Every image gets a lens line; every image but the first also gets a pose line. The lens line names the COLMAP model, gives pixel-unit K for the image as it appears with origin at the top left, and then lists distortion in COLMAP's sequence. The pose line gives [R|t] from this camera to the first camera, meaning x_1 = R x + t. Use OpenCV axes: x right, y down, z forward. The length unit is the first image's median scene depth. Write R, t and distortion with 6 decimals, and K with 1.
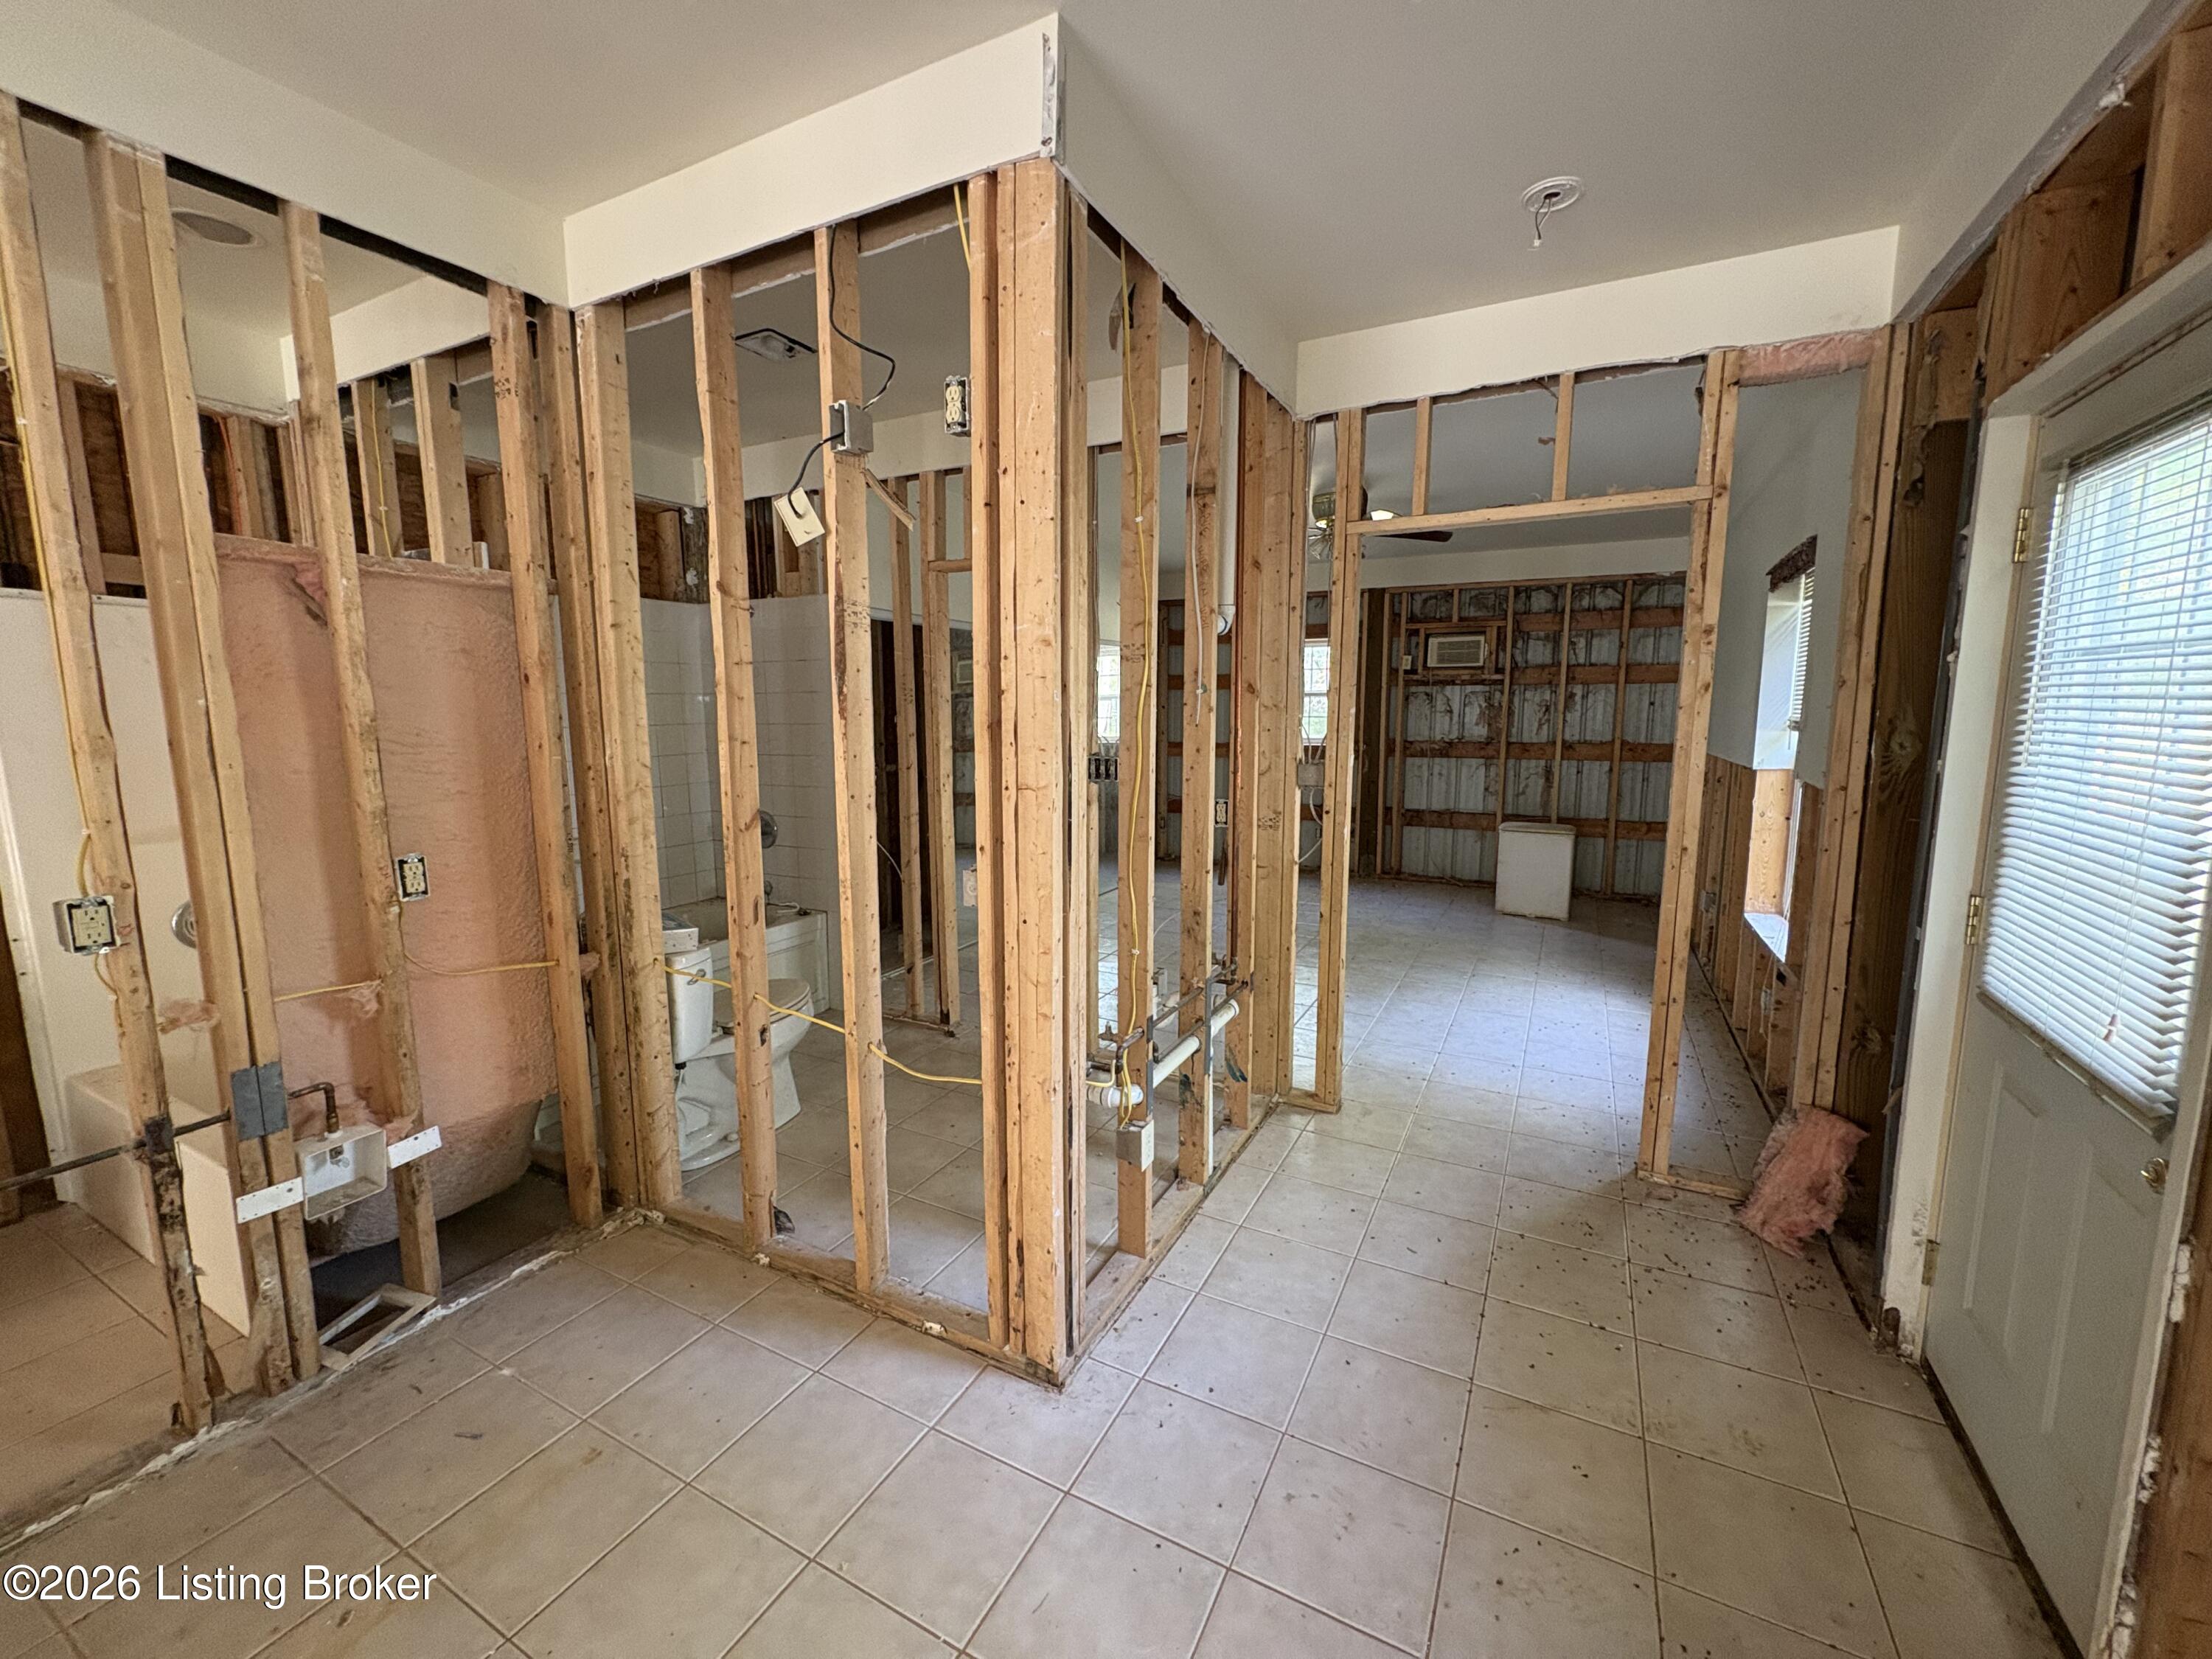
lens RADIAL K [[892.8, 0, 1106.1], [0, 892.8, 834.3], [0, 0, 1]] dist [0.000822, -0.000365]
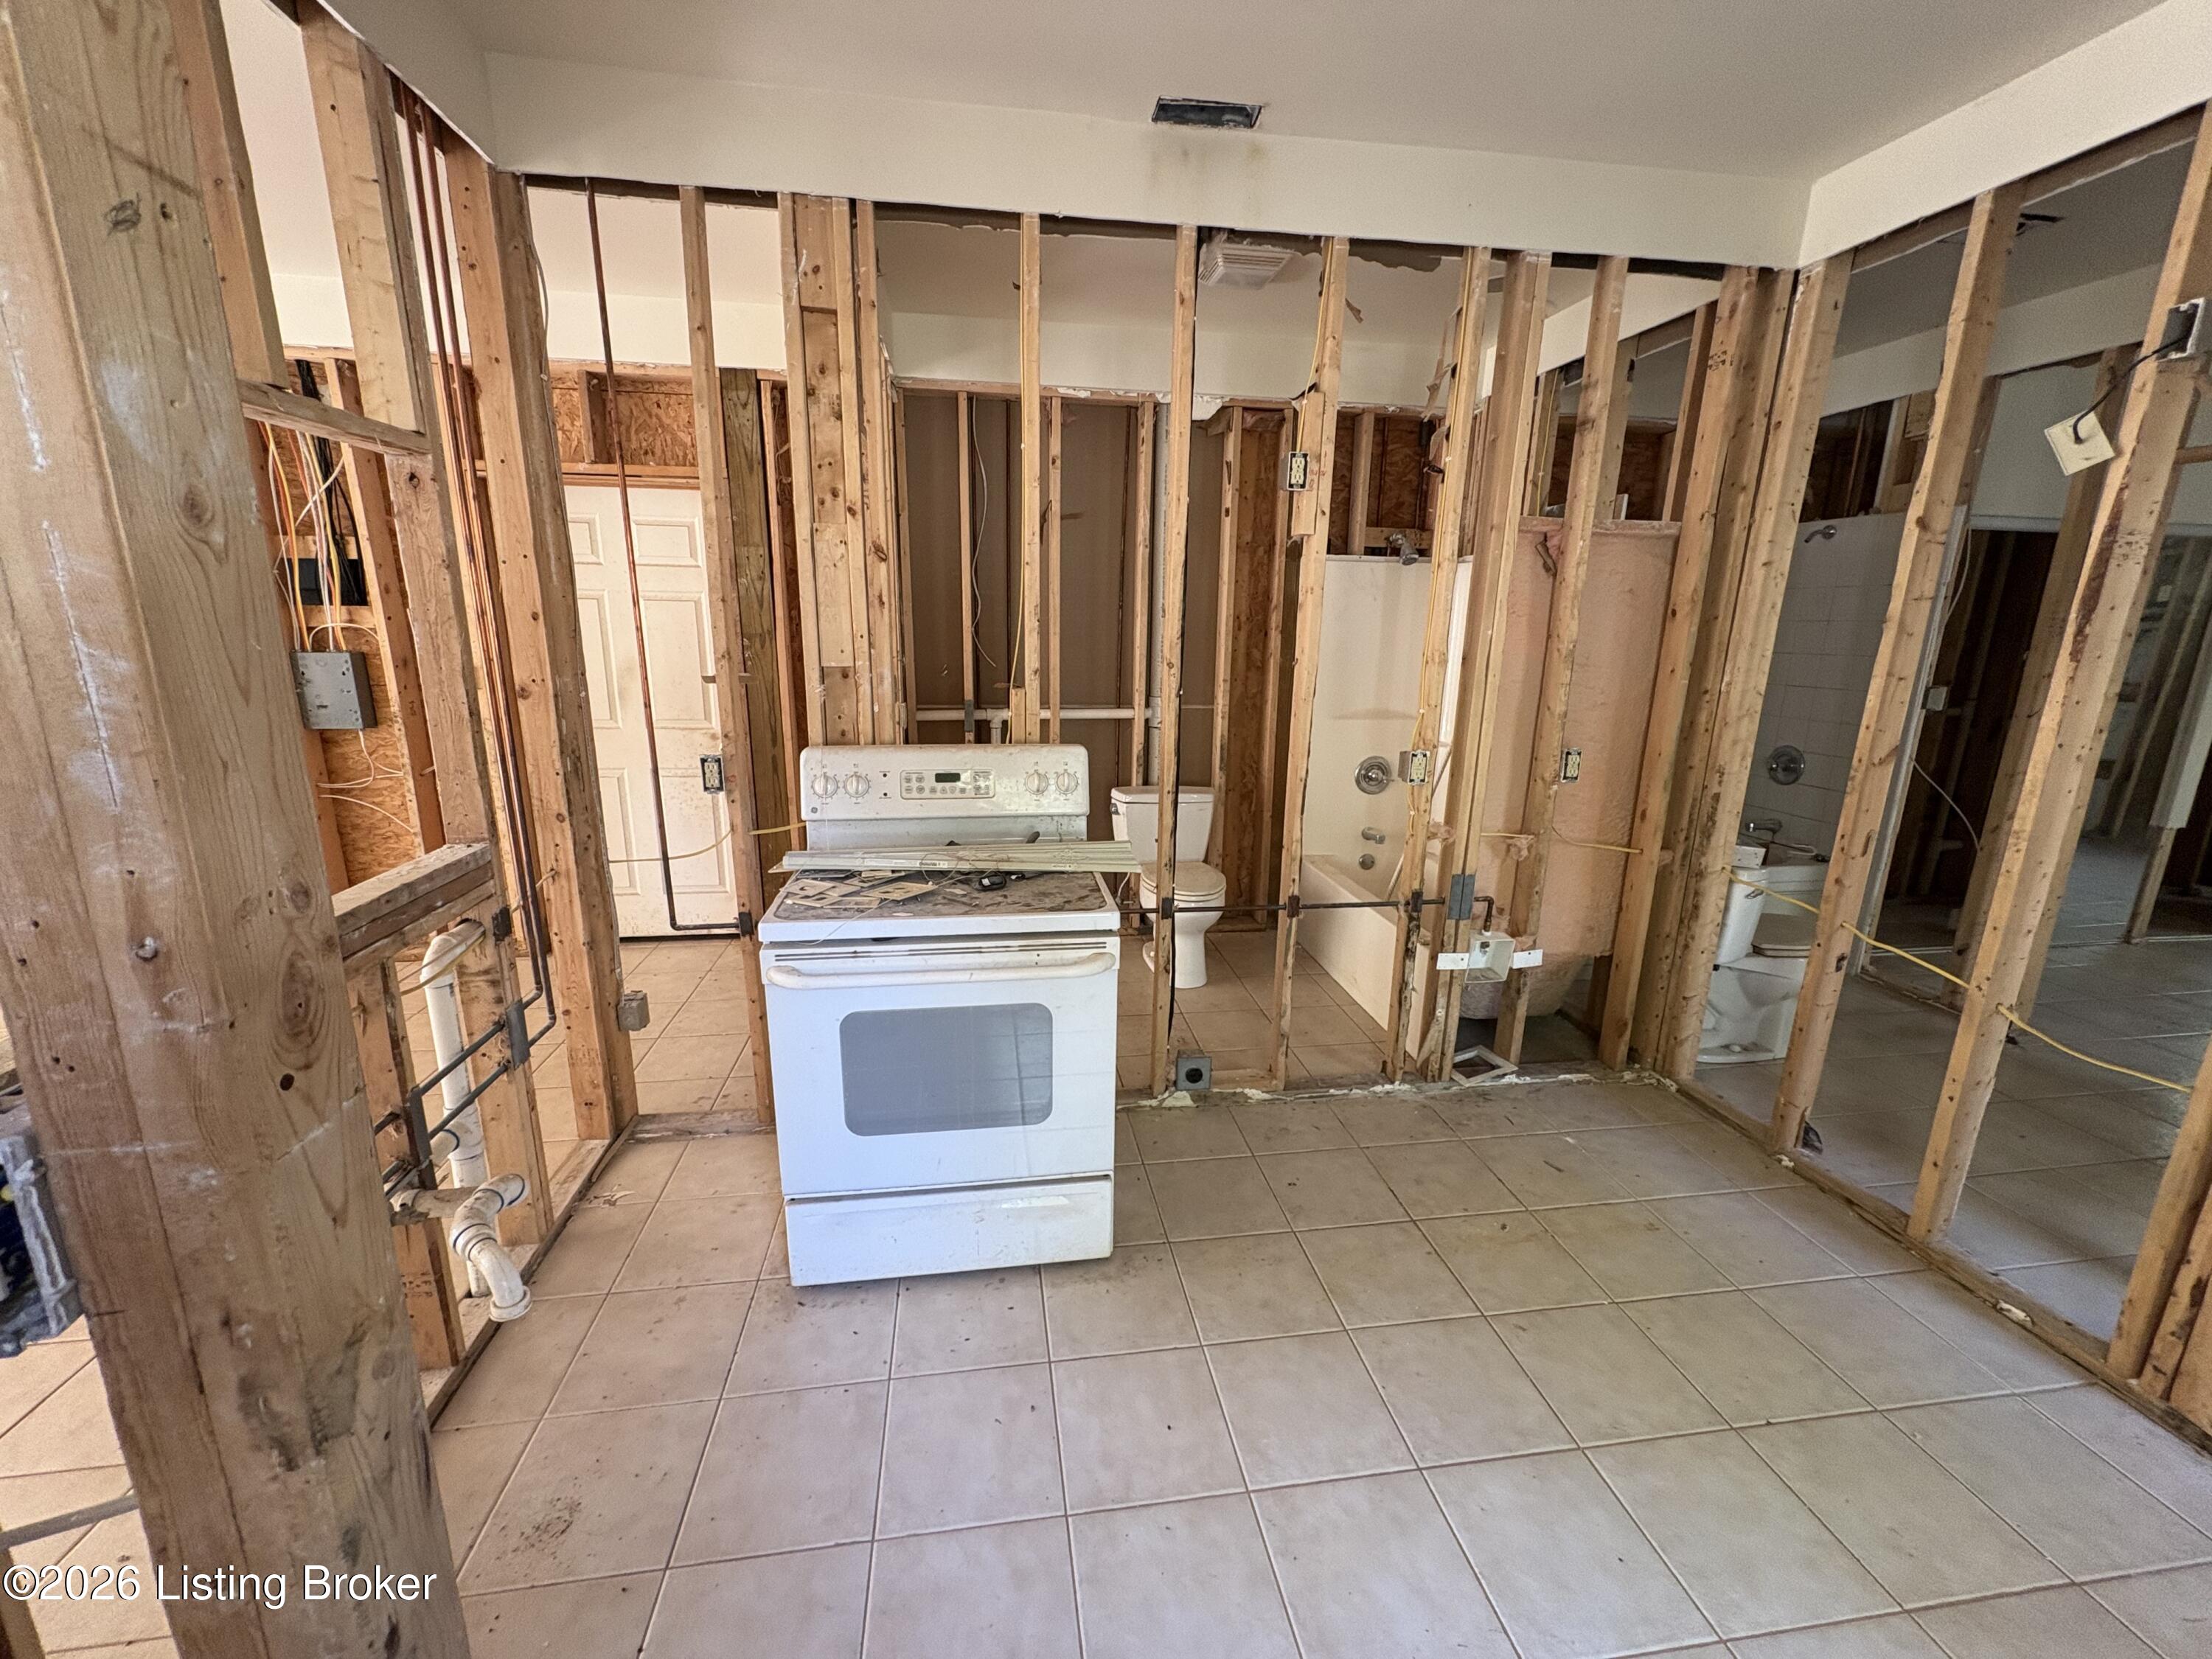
lens RADIAL K [[881.4, 0, 1105.5], [0, 881.4, 830.6], [0, 0, 1]] dist [0.000343, 0.000280]
pose [[0.589029, 0.197771, -0.783538, -0.123380], [-0.129437, 0.980162, 0.150096, 0.033537], [0.797678, 0.013008, 0.602943, -0.329513]]
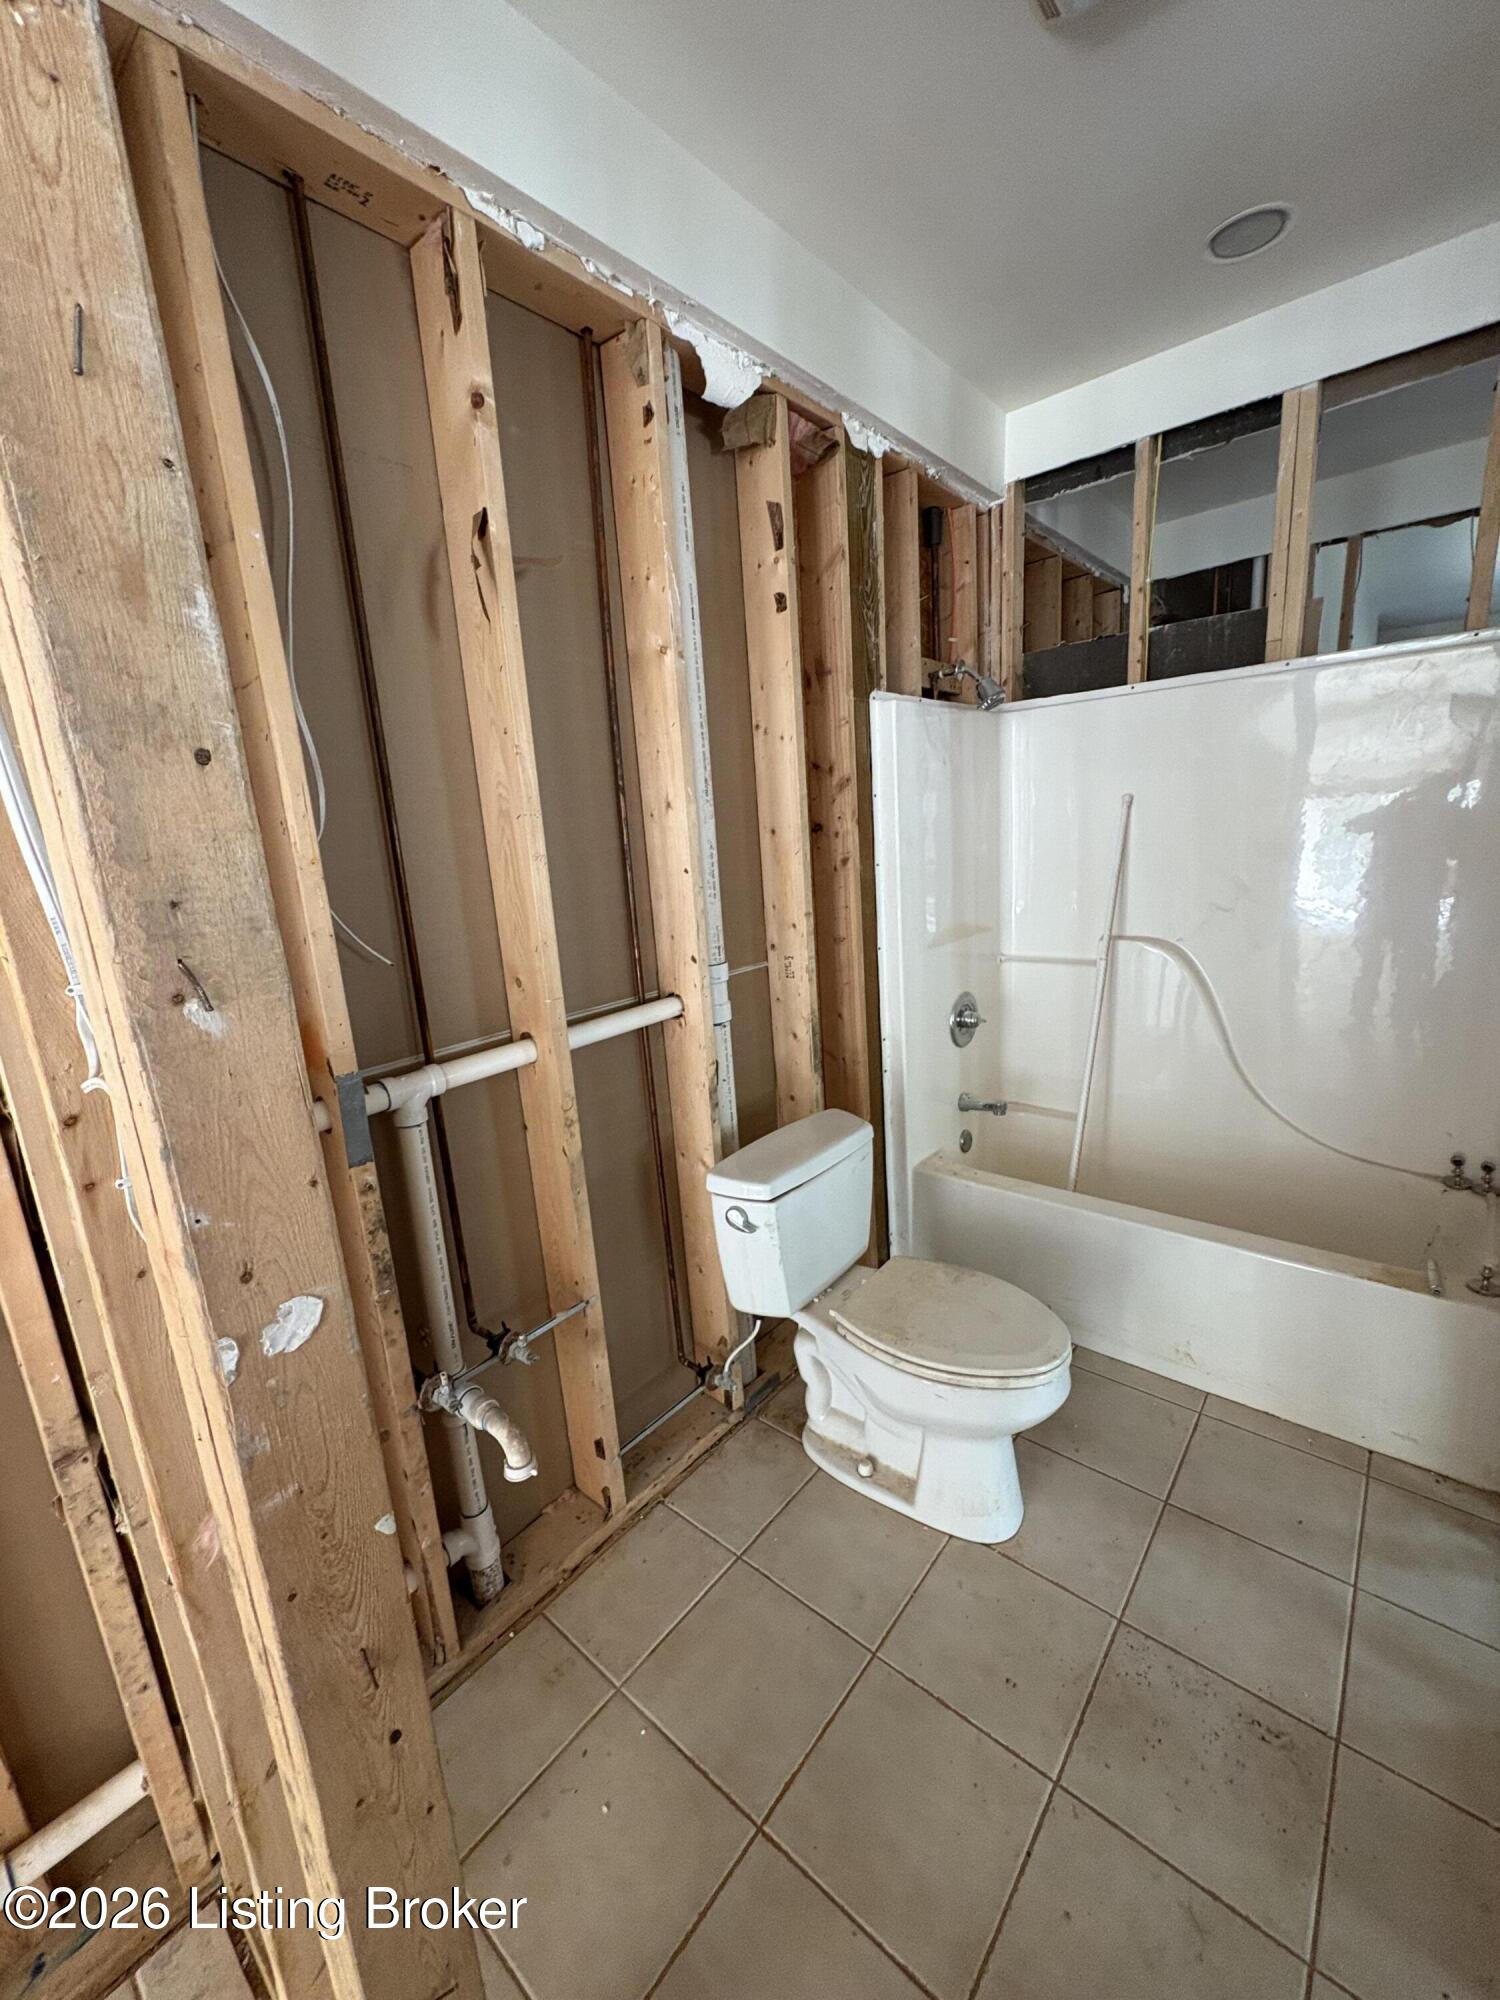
lens RADIAL K [[796.9, 0, 753.0], [0, 796.9, 992.7], [0, 0, 1]] dist [0.000343, 0.000280]
pose [[0.977386, -0.015798, -0.210873, -0.830019], [0.033368, 0.996234, 0.080028, 0.003568], [0.208815, -0.085255, 0.974232, -0.104018]]
